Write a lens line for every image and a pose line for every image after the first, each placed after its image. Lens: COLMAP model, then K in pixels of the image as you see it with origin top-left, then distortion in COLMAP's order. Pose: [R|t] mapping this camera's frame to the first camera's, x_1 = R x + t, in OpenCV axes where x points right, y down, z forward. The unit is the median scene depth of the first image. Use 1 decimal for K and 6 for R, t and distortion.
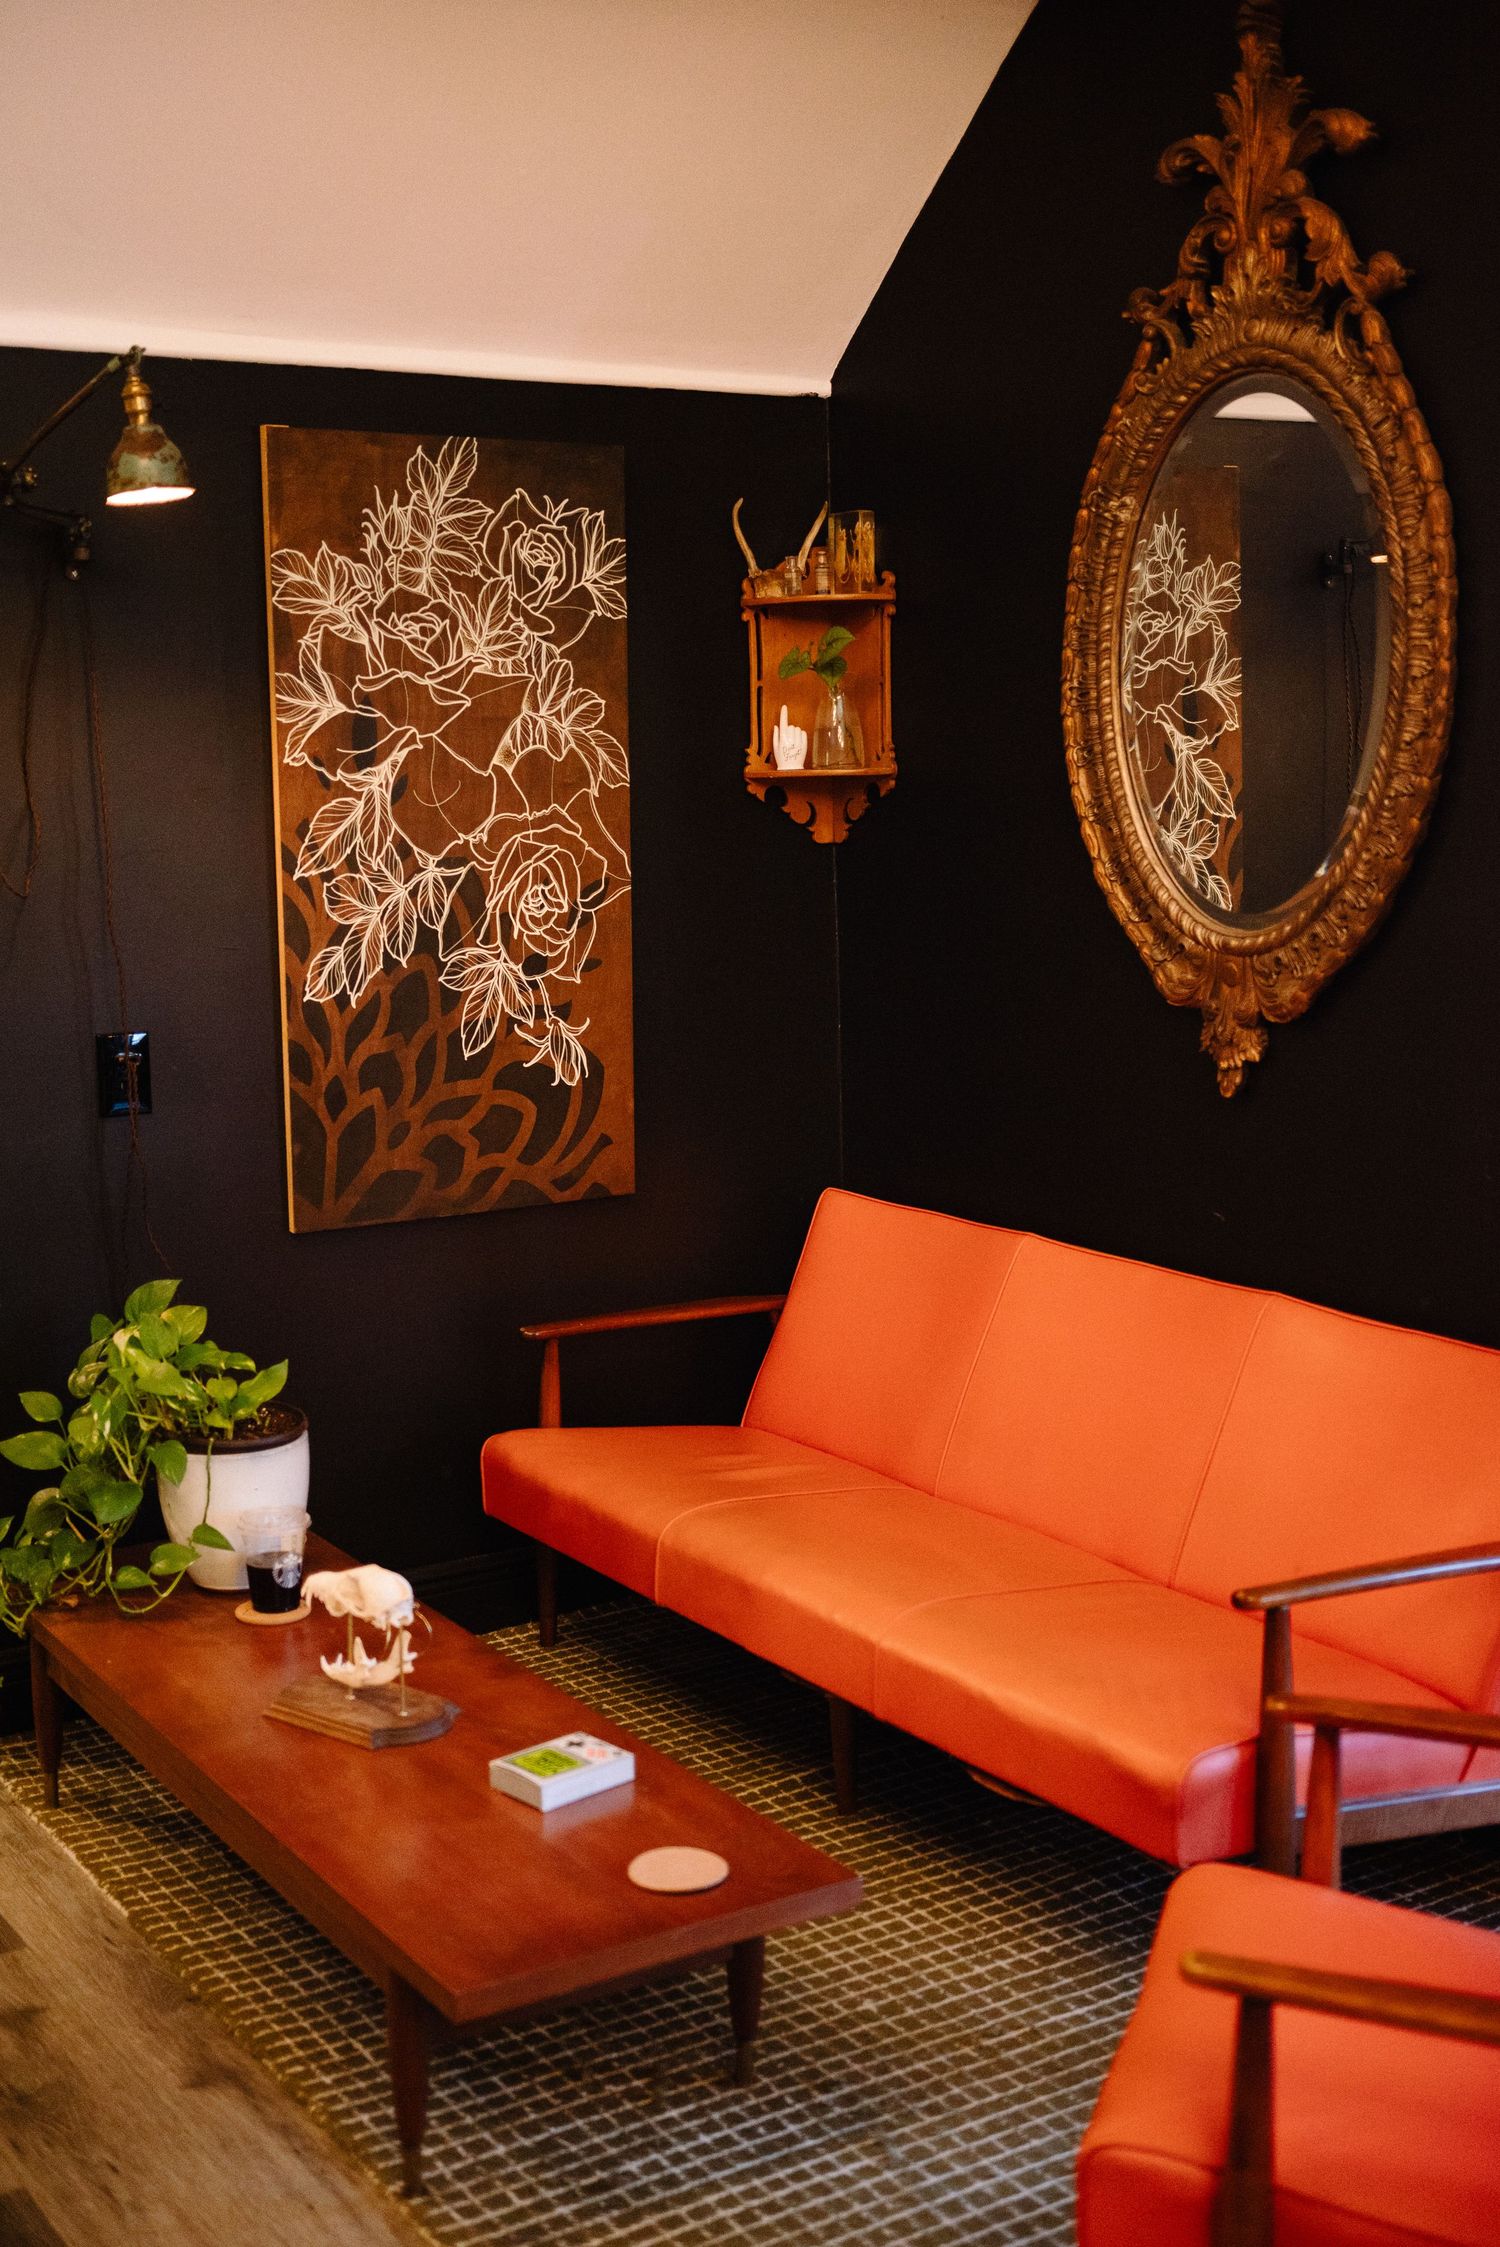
lens RADIAL K [[2924.4, 0, 750.0], [0, 2924.4, 1123.5], [0, 0, 1]] dist [0.004173, 0.047193]
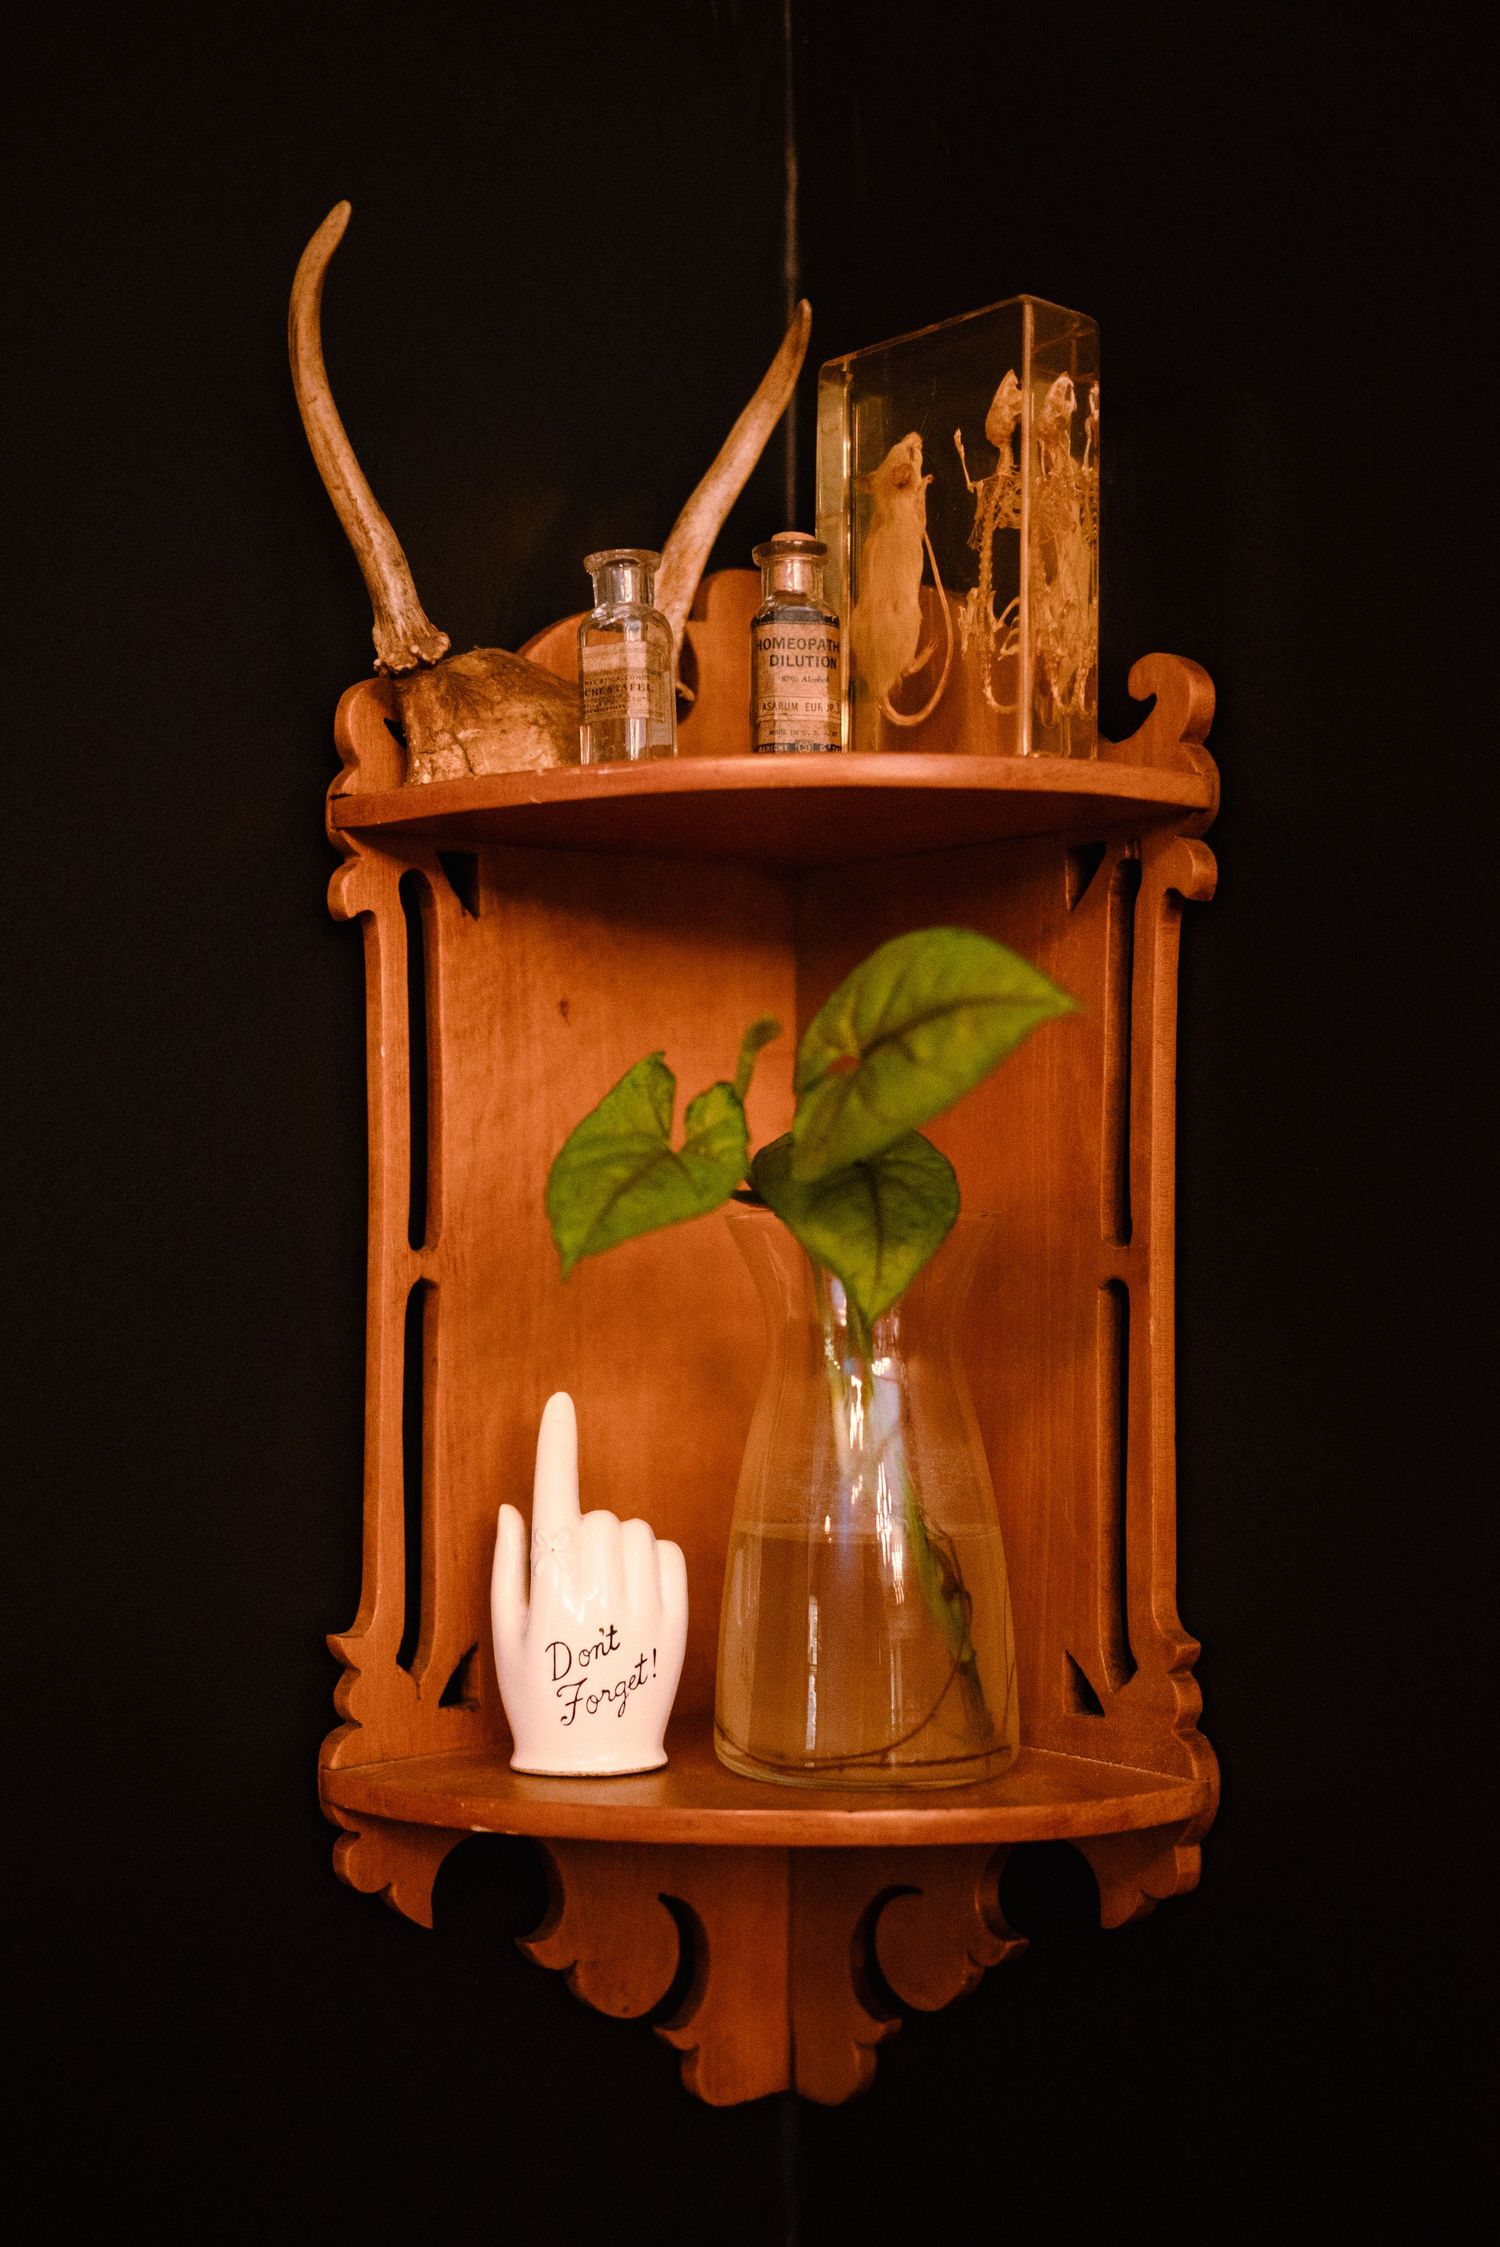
lens RADIAL K [[2924.4, 0, 750.0], [0, 2924.4, 1123.5], [0, 0, 1]] dist [0.004173, 0.047193]
pose [[0.993249, 0.025956, 0.113056, 0.002845], [-0.006714, 0.985873, -0.167360, -0.130210], [-0.115803, 0.165471, 0.979392, 0.828052]]
